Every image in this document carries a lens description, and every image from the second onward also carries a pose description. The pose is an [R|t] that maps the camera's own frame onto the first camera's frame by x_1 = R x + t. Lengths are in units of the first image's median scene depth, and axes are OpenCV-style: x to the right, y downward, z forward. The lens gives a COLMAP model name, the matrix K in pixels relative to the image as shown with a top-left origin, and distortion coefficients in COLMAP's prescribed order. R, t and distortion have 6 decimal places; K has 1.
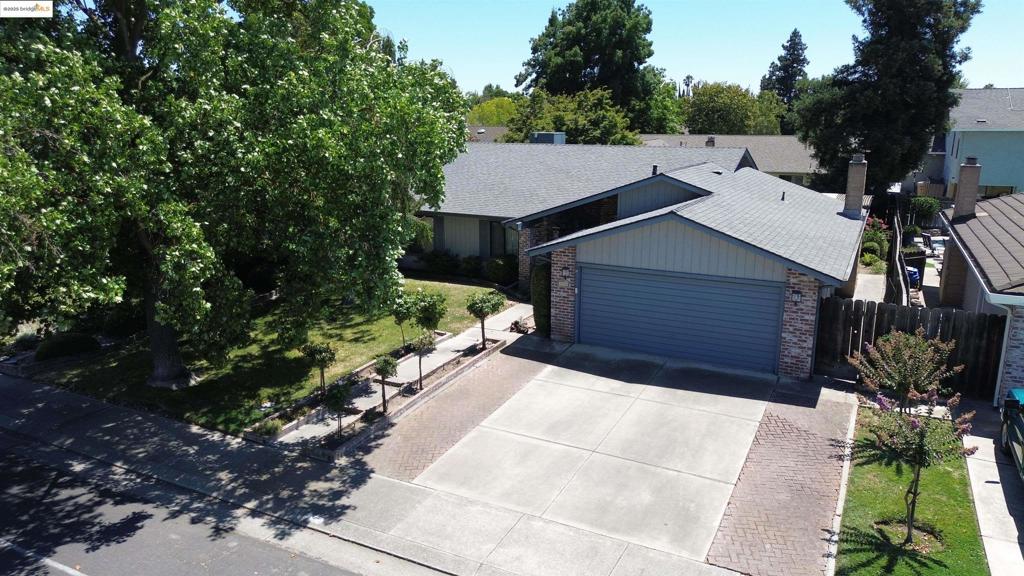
lens RADIAL K [[723.2, 0, 509.1], [0, 723.2, 282.4], [0, 0, 1]] dist [0.067254, -0.056000]
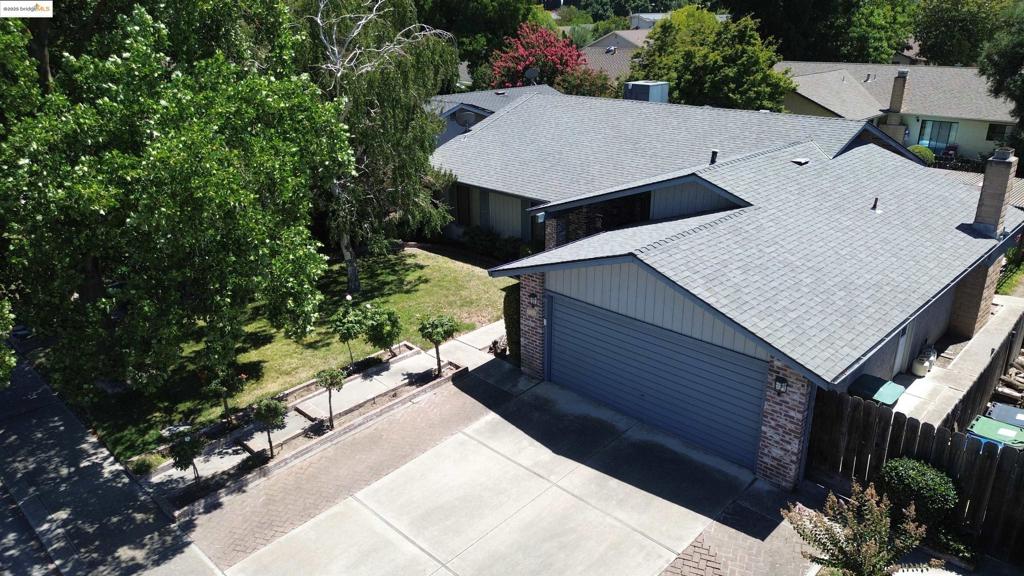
lens RADIAL K [[723.2, 0, 509.1], [0, 723.2, 282.4], [0, 0, 1]] dist [0.067254, -0.056000]
pose [[0.957388, 0.093070, -0.273399, 0.318585], [-0.056794, 0.988839, 0.137737, -0.169147], [0.283167, -0.116341, 0.951988, 0.221269]]
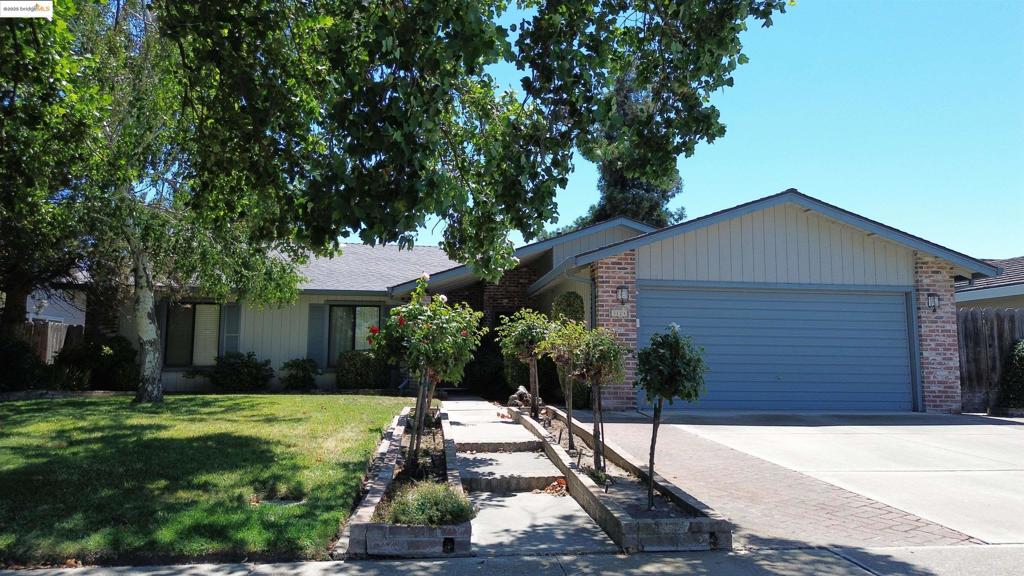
lens RADIAL K [[723.2, 0, 509.1], [0, 723.2, 282.4], [0, 0, 1]] dist [0.067254, -0.056000]
pose [[0.821951, 0.072025, 0.564986, -0.426102], [0.119103, 0.948305, -0.294164, 0.176686], [-0.556966, 0.309079, 0.770882, 0.630985]]
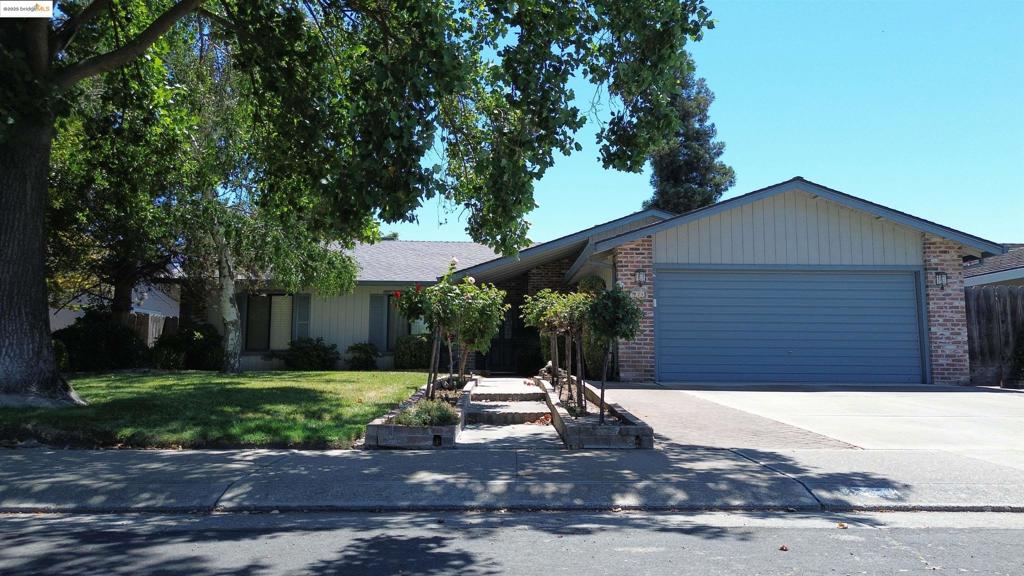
lens RADIAL K [[719.8, 0, 509.6], [0, 719.8, 285.0], [0, 0, 1]] dist [0.098723, -0.123005]
pose [[0.873998, 0.057892, 0.482468, -0.433757], [0.104403, 0.947319, -0.302798, 0.224481], [-0.474581, 0.315016, 0.821911, 0.542922]]
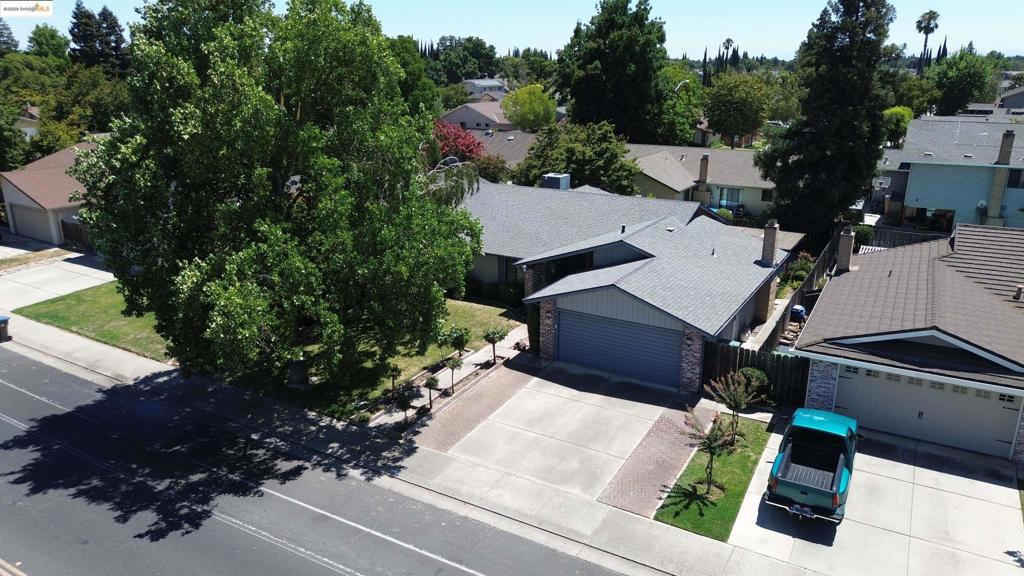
lens RADIAL K [[719.8, 0, 509.6], [0, 719.8, 285.0], [0, 0, 1]] dist [0.098723, -0.123005]
pose [[0.998593, 0.017037, -0.050224, 0.080100], [-0.013655, 0.997665, 0.066913, -0.199987], [0.051246, -0.066133, 0.996494, -0.570936]]
